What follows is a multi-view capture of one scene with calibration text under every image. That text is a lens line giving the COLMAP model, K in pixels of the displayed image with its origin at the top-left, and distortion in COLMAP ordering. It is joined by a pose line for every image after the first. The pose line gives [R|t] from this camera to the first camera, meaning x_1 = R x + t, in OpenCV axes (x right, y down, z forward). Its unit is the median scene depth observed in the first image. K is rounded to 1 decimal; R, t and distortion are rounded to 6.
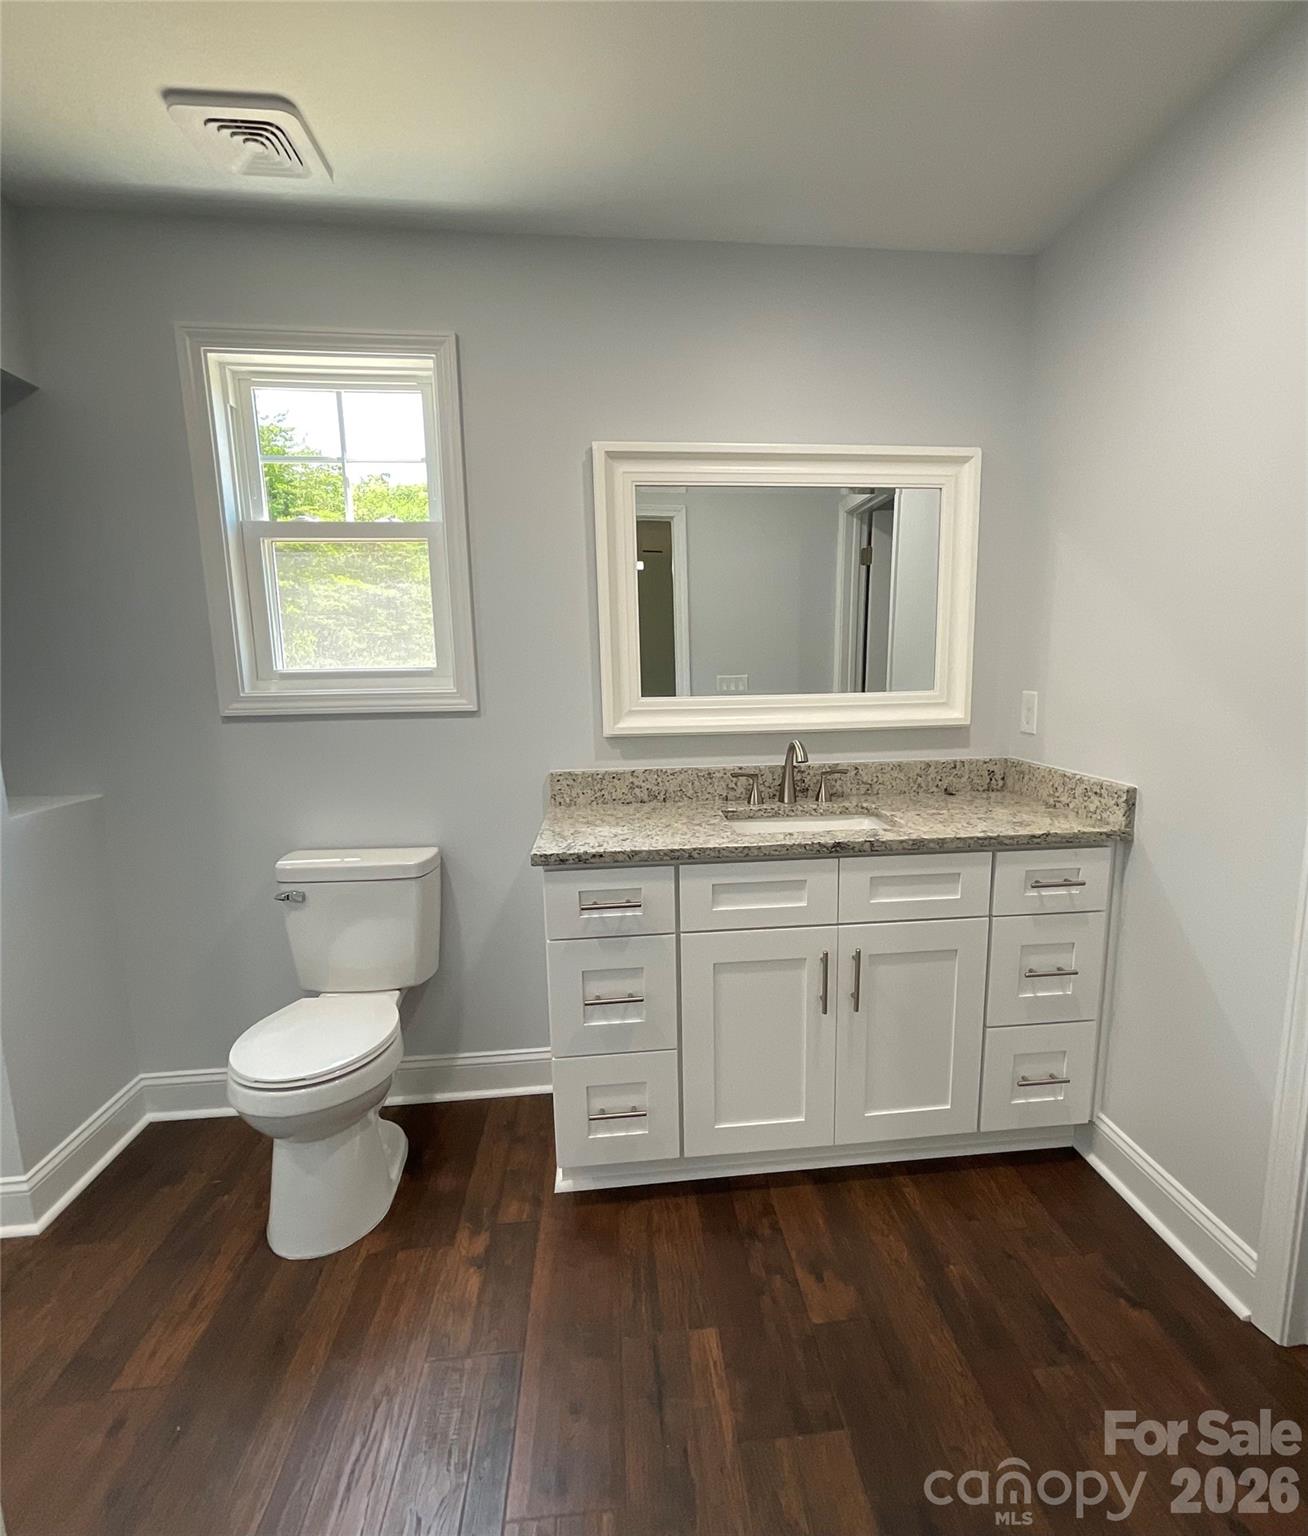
lens RADIAL K [[718.3, 0, 653.7], [0, 718.3, 803.8], [0, 0, 1]] dist [0.002843, -0.000030]
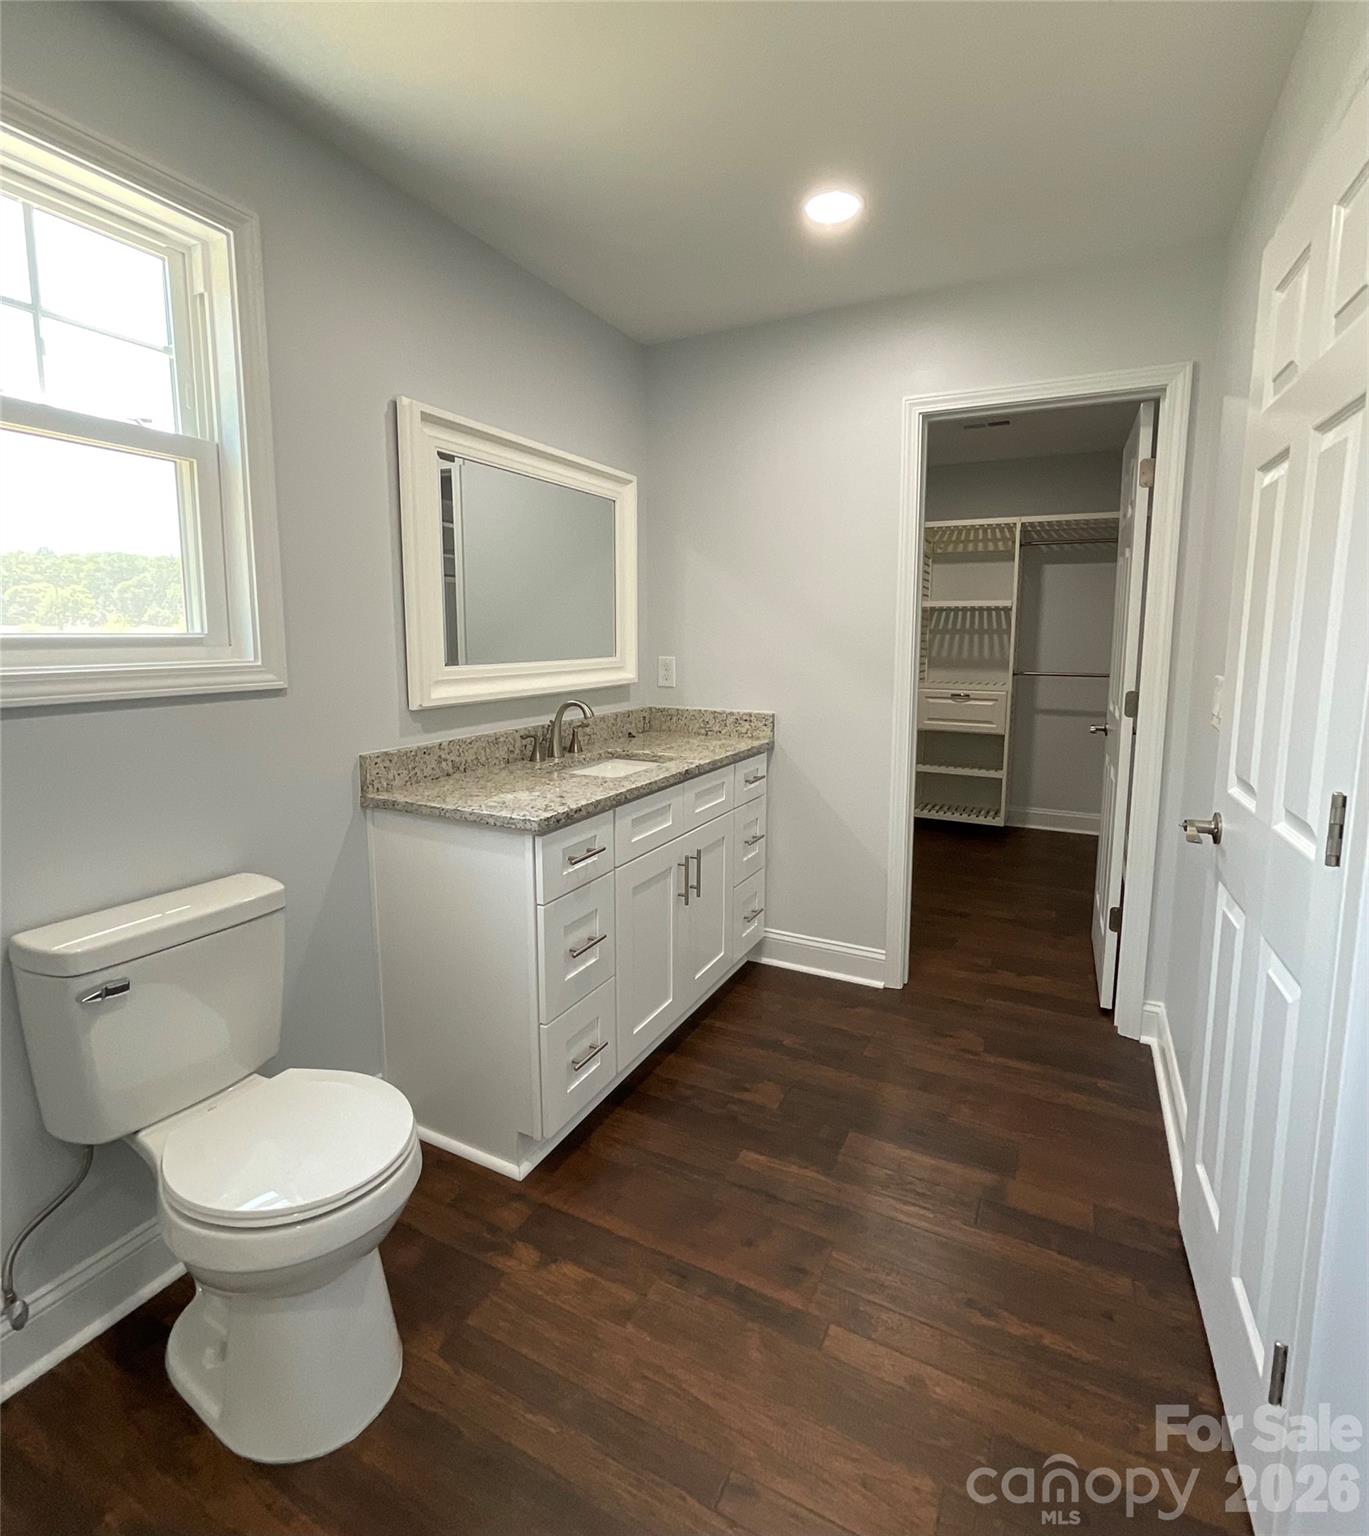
lens RADIAL K [[741.2, 0, 692.7], [0, 741.2, 750.0], [0, 0, 1]] dist [-0.001776, 0.000024]
pose [[0.561453, -0.114828, 0.819503, -0.719059], [0.151026, 0.987912, 0.034955, -0.023673], [-0.813610, 0.104141, 0.572008, 0.184508]]
